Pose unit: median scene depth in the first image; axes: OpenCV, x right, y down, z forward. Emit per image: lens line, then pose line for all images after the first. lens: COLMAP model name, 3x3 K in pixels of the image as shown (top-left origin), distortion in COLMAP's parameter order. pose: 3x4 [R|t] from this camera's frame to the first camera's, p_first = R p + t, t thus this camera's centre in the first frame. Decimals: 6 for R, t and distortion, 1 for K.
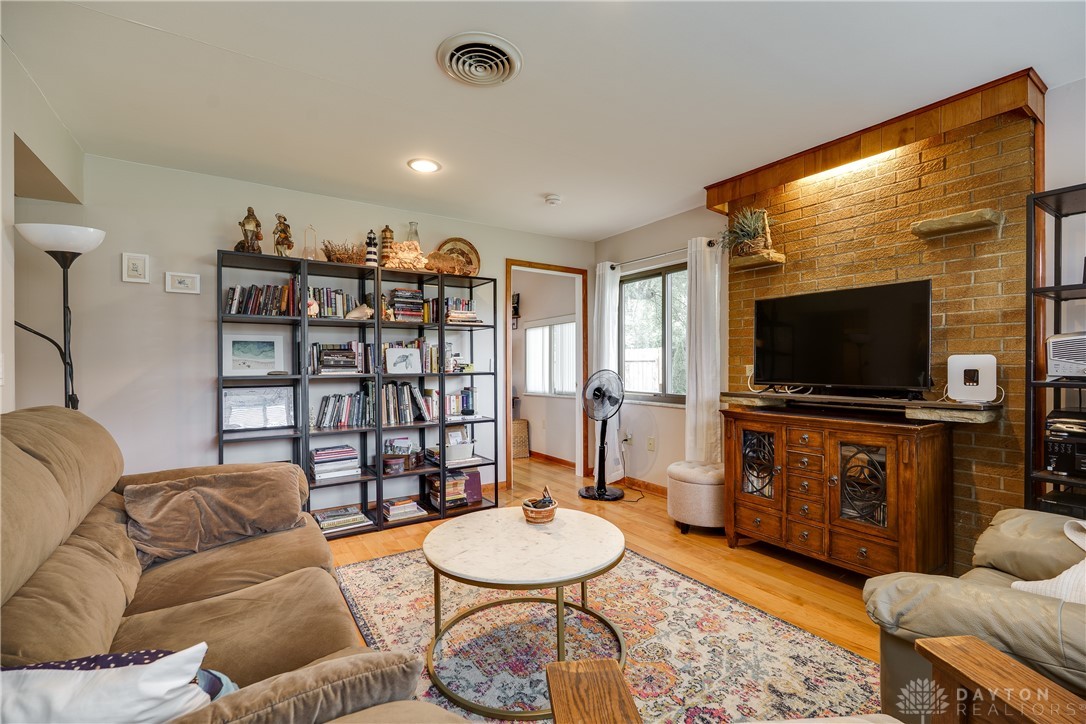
lens RADIAL K [[482.1, 0, 543.0], [0, 482.1, 362.0], [0, 0, 1]] dist [0.000128, -0.000037]
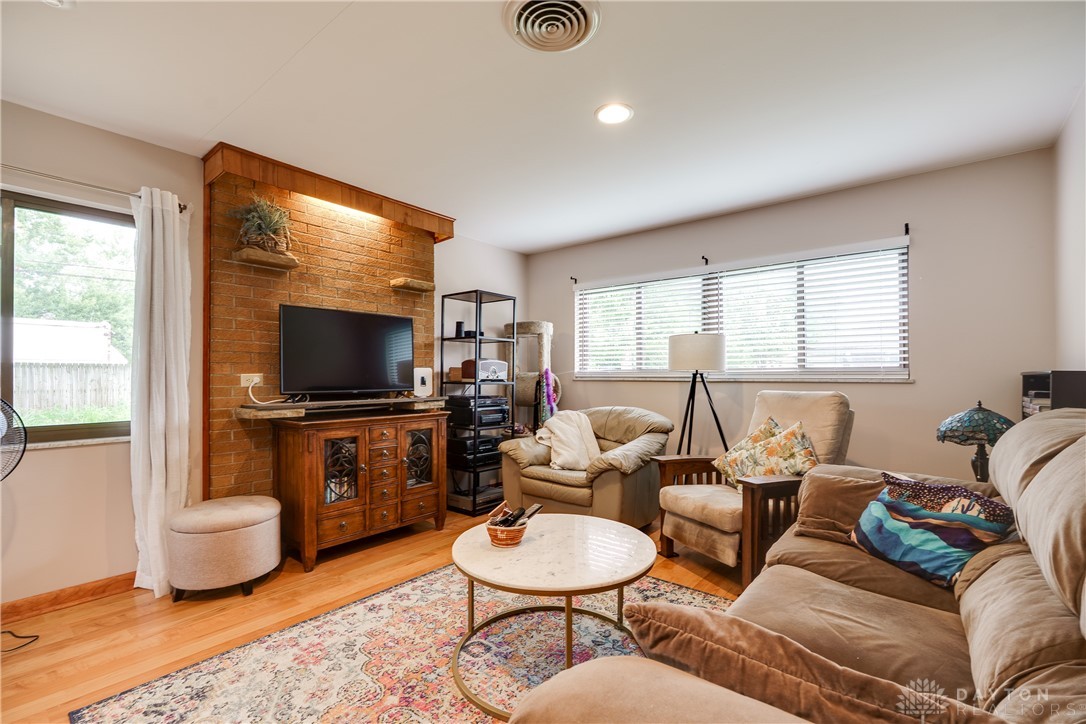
lens RADIAL K [[480.2, 0, 545.9], [0, 480.2, 375.7], [0, 0, 1]] dist [-0.001533, -0.000259]
pose [[-0.307181, 0.004475, 0.951640, -0.691207], [0.000959, 0.999990, -0.004393, 0.016151], [-0.951650, -0.000437, -0.307183, 0.941505]]
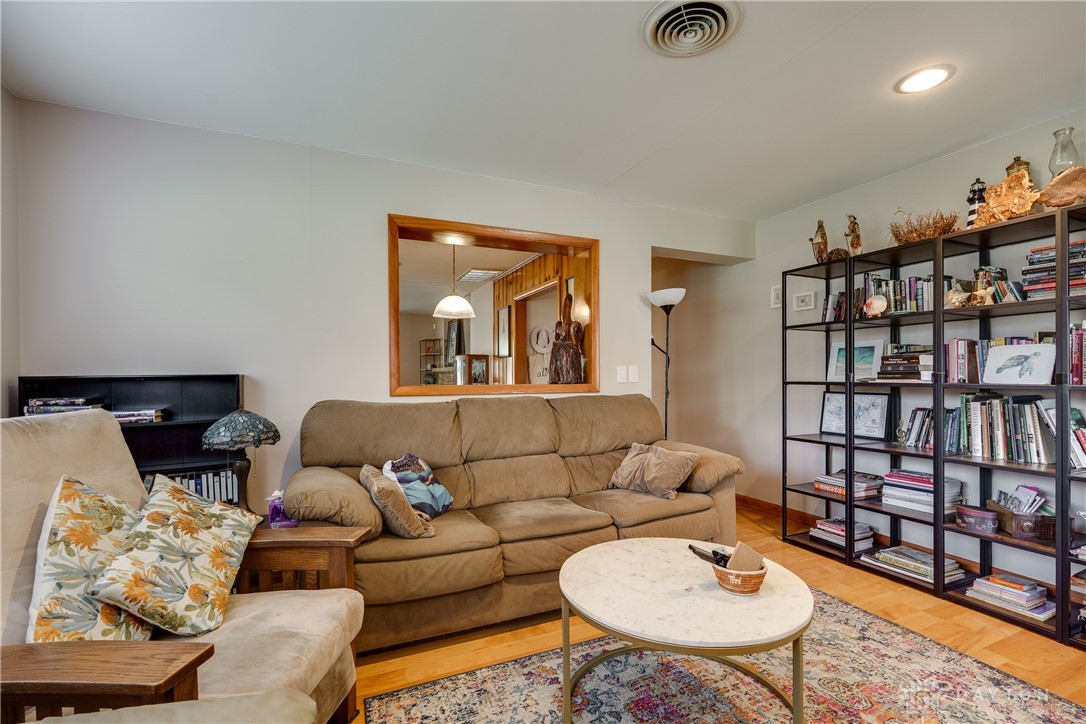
lens RADIAL K [[480.2, 0, 545.9], [0, 480.2, 375.7], [0, 0, 1]] dist [-0.001533, -0.000259]
pose [[-0.160758, 0.008019, -0.986961, 0.579827], [0.007922, 0.999945, 0.006834, 0.004792], [0.986962, -0.006720, -0.160813, 0.651065]]
